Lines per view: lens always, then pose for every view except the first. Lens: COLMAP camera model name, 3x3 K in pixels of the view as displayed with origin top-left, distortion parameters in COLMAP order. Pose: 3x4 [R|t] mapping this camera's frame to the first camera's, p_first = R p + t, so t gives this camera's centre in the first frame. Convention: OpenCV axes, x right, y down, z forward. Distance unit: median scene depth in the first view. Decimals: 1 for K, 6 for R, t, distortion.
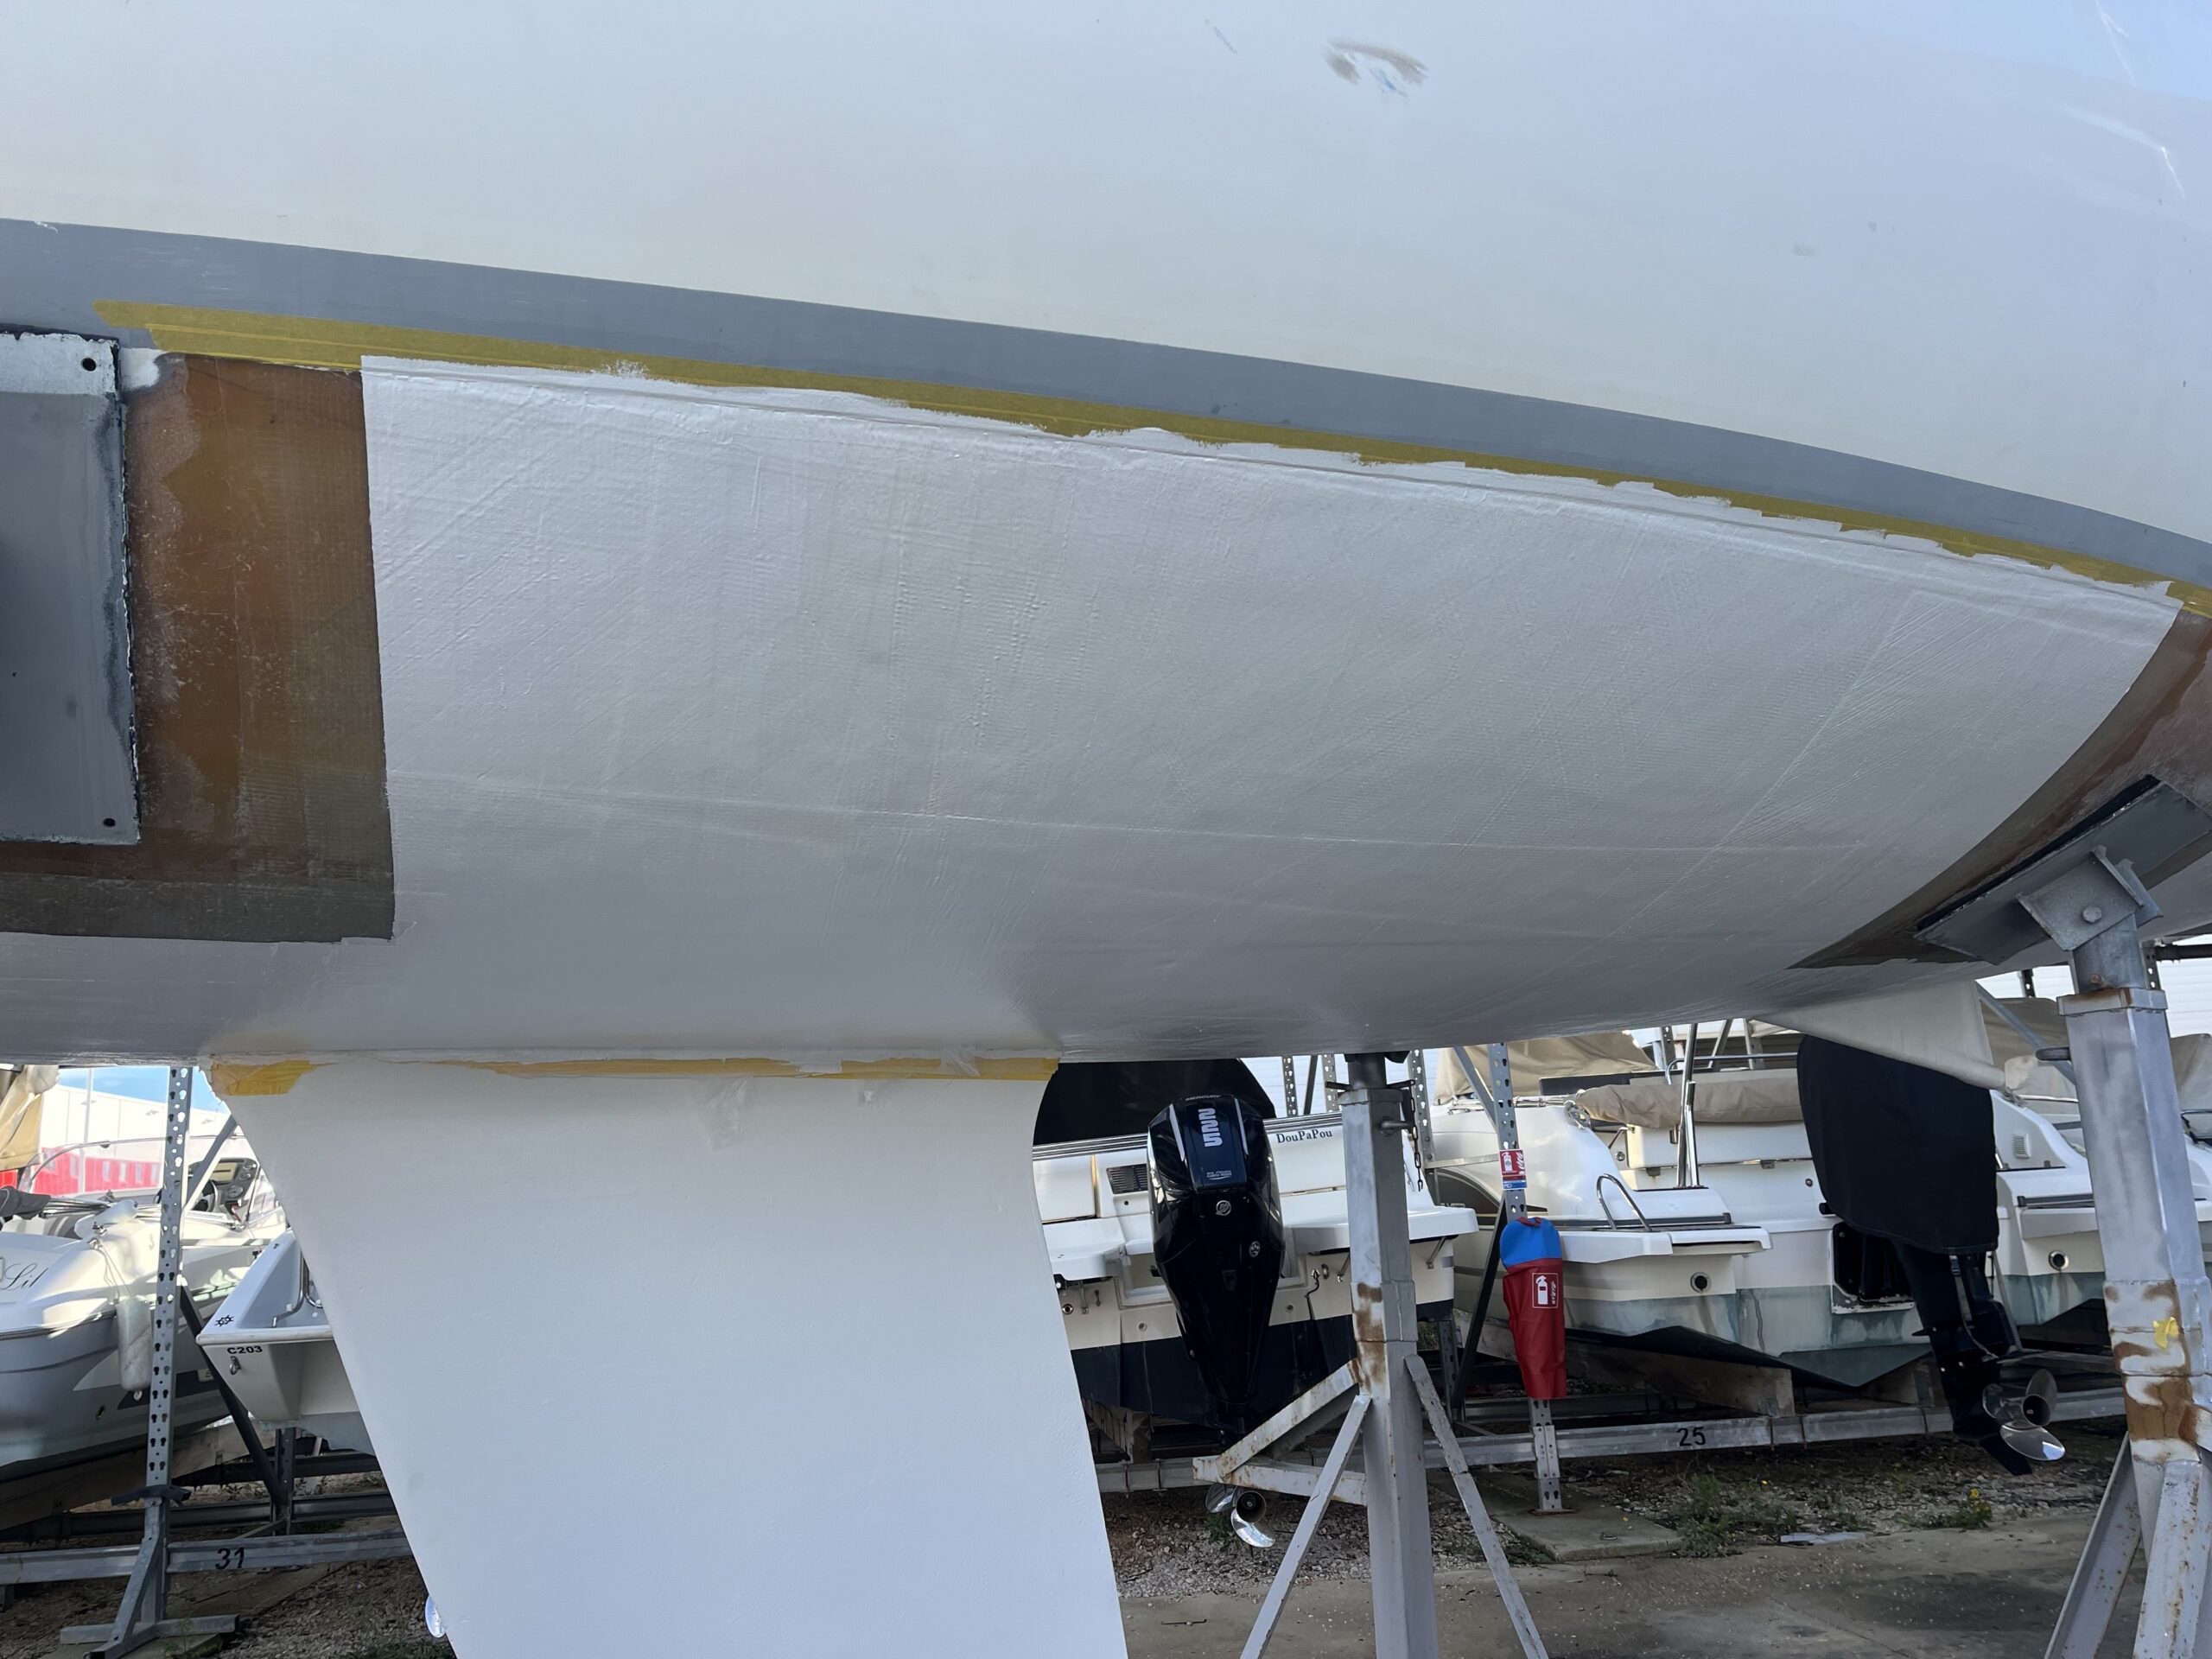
lens RADIAL K [[1607.7, 0, 1100.0], [0, 1607.7, 821.2], [0, 0, 1]] dist [0.081672, -0.086385]
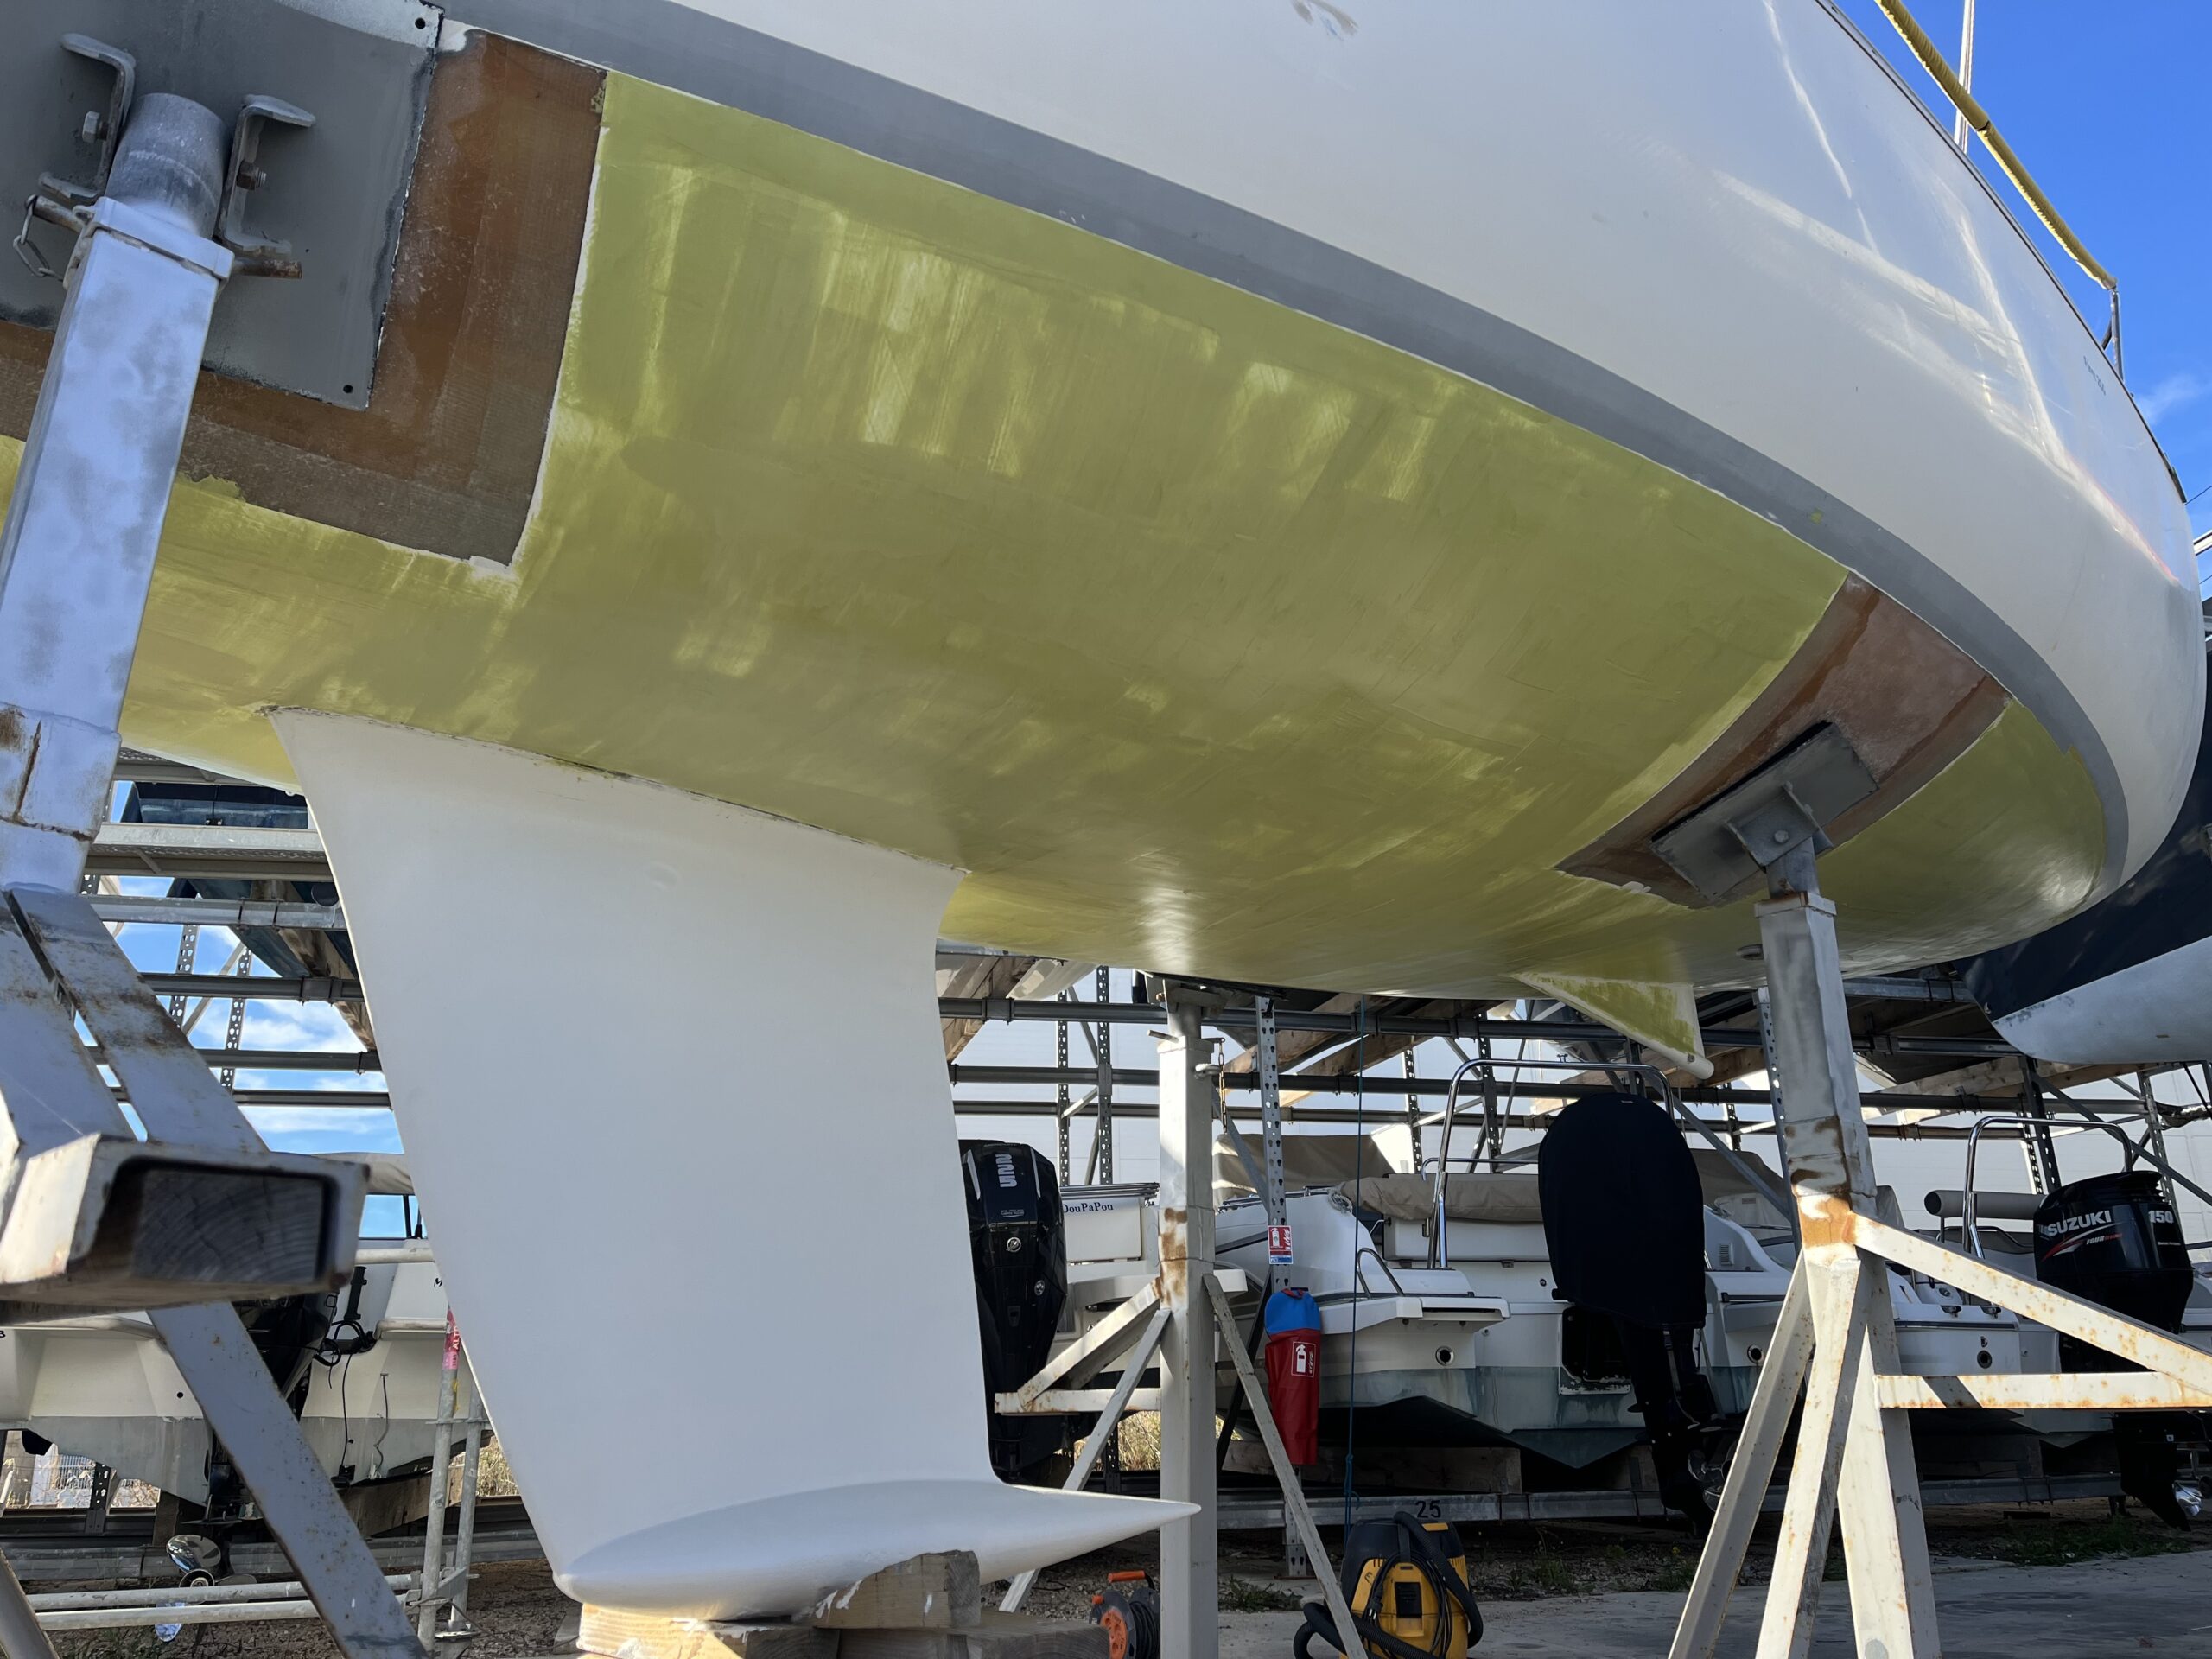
lens RADIAL K [[1607.7, 0, 1100.0], [0, 1607.7, 821.2], [0, 0, 1]] dist [0.081672, -0.086385]
pose [[0.986933, 0.091641, 0.132537, -0.057108], [-0.075751, 0.989839, -0.120337, 0.161200], [-0.142218, 0.108725, 0.983846, -0.113413]]
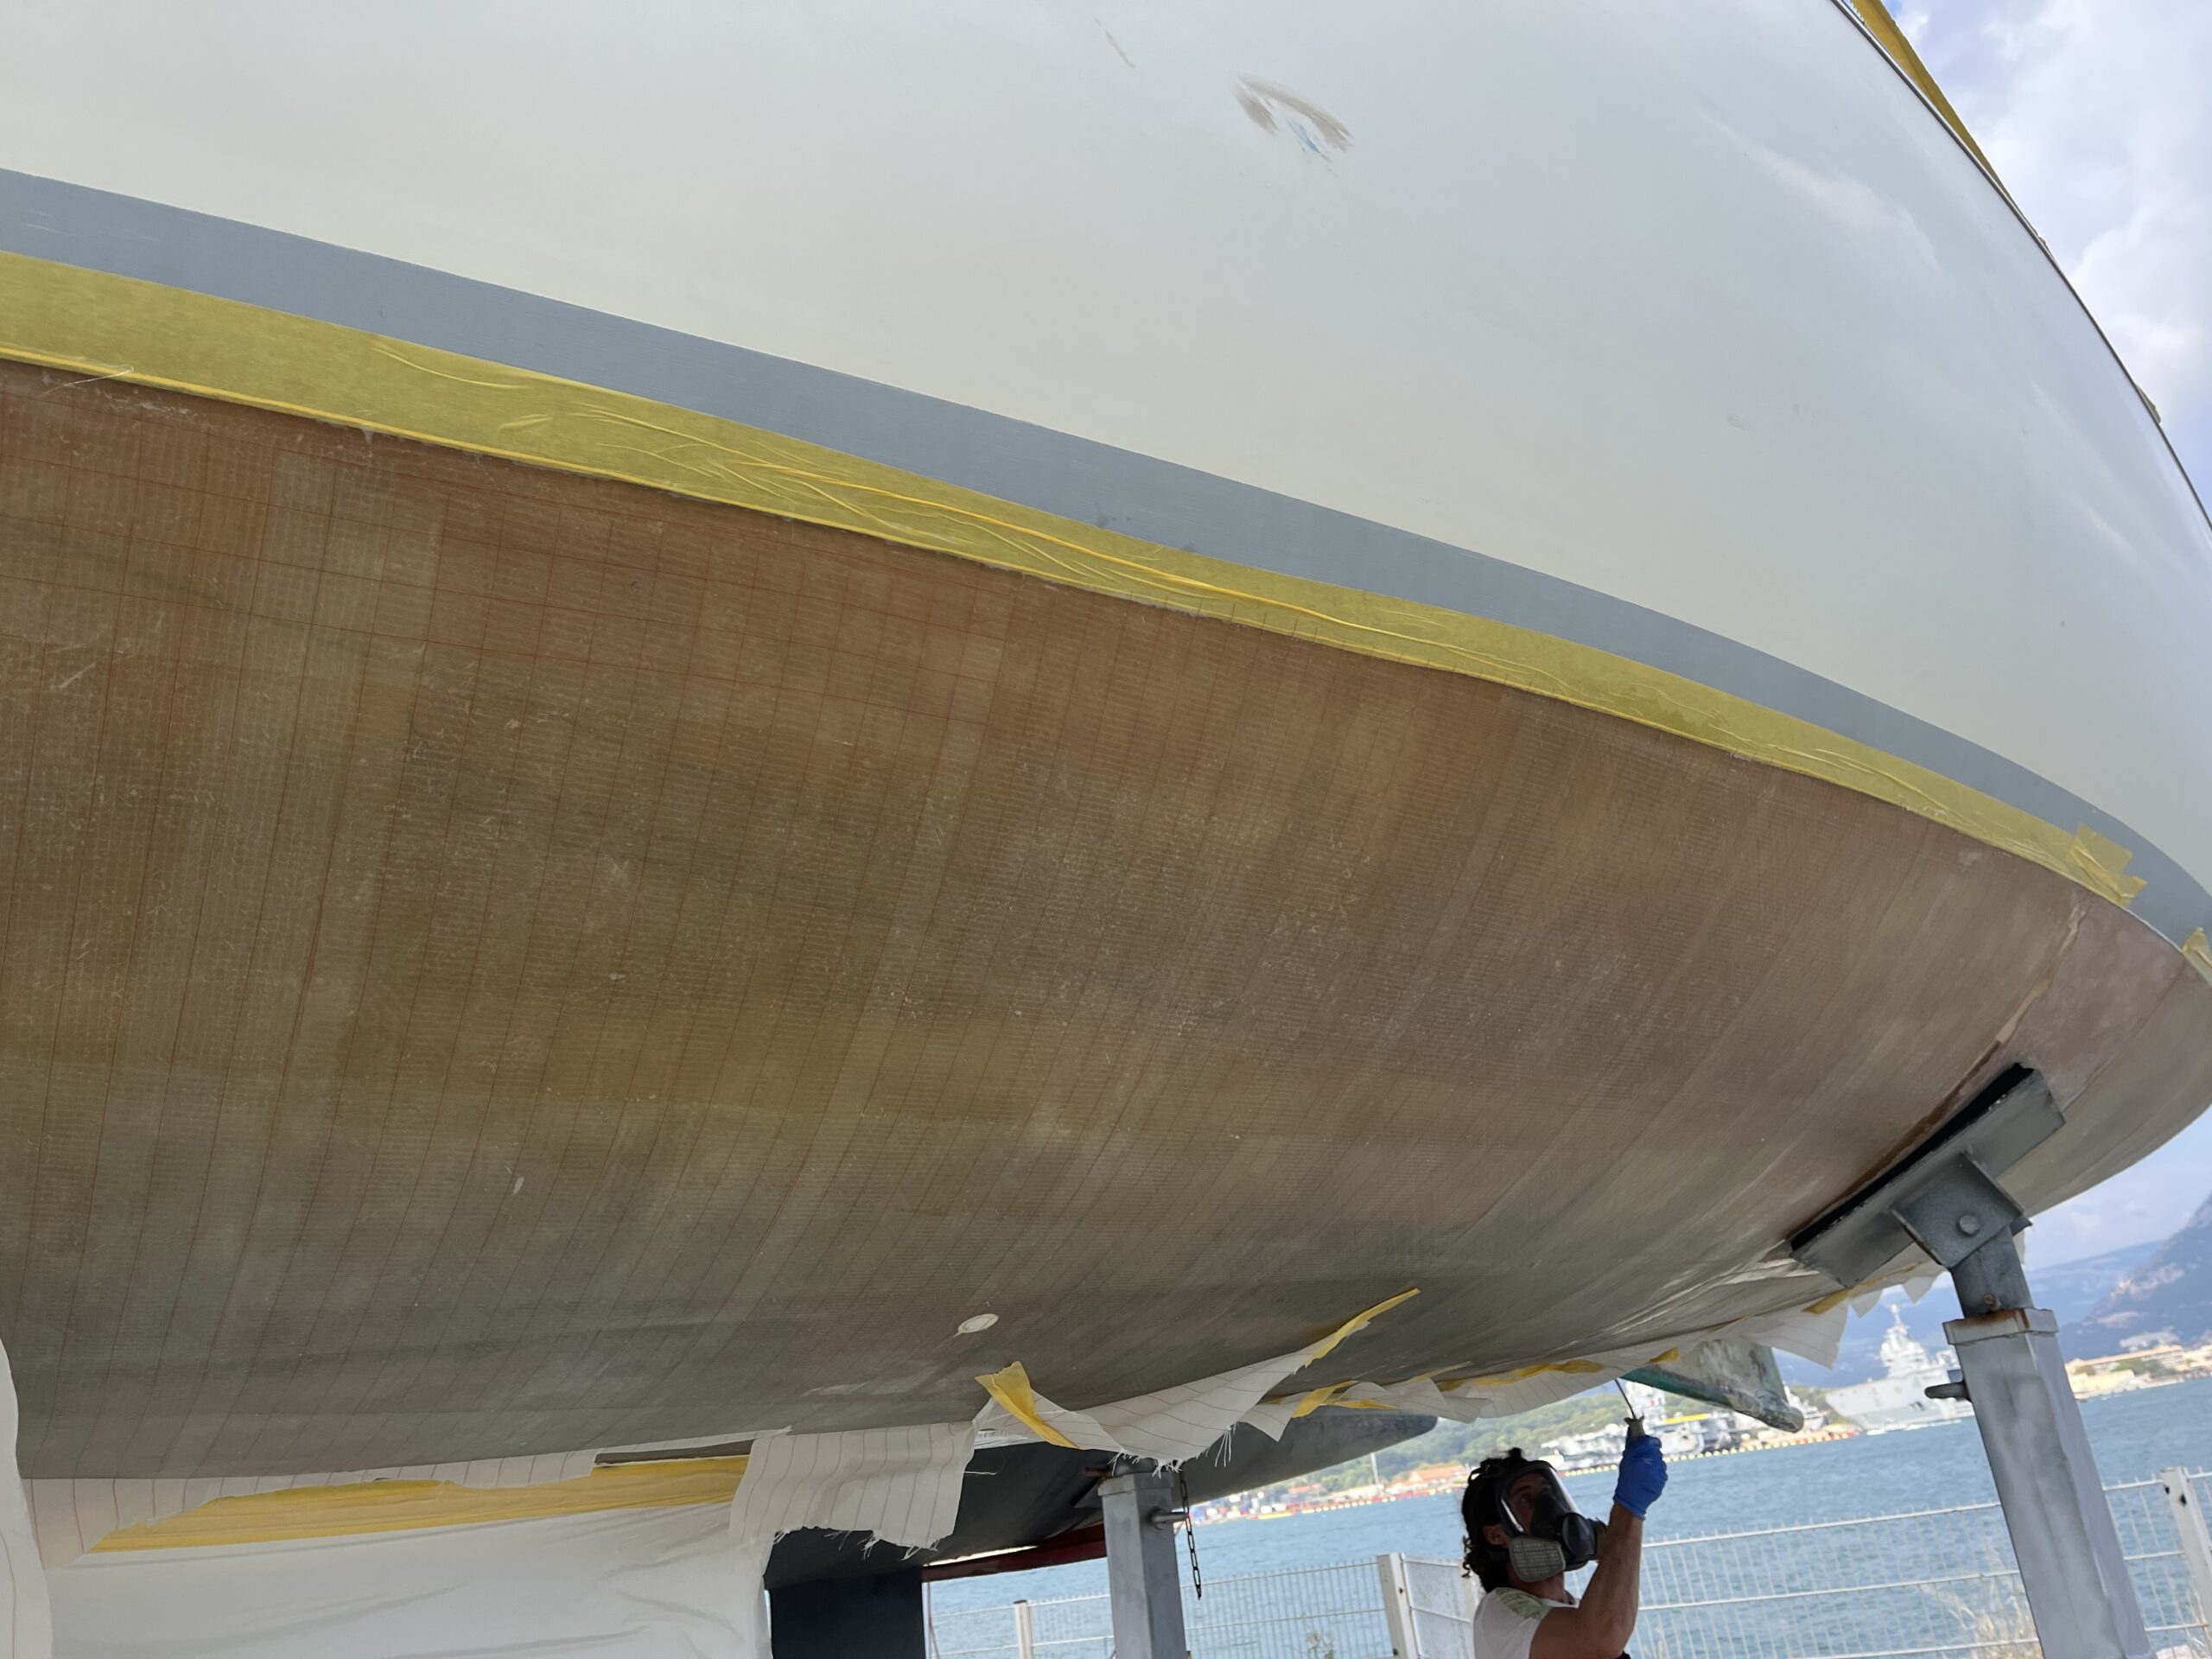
lens RADIAL K [[1607.7, 0, 1100.0], [0, 1607.7, 821.2], [0, 0, 1]] dist [0.081672, -0.086385]
pose [[0.980353, 0.019836, 0.196254, -0.028039], [0.022905, 0.976752, -0.213144, 0.014516], [-0.195919, 0.213452, 0.957107, 0.127891]]
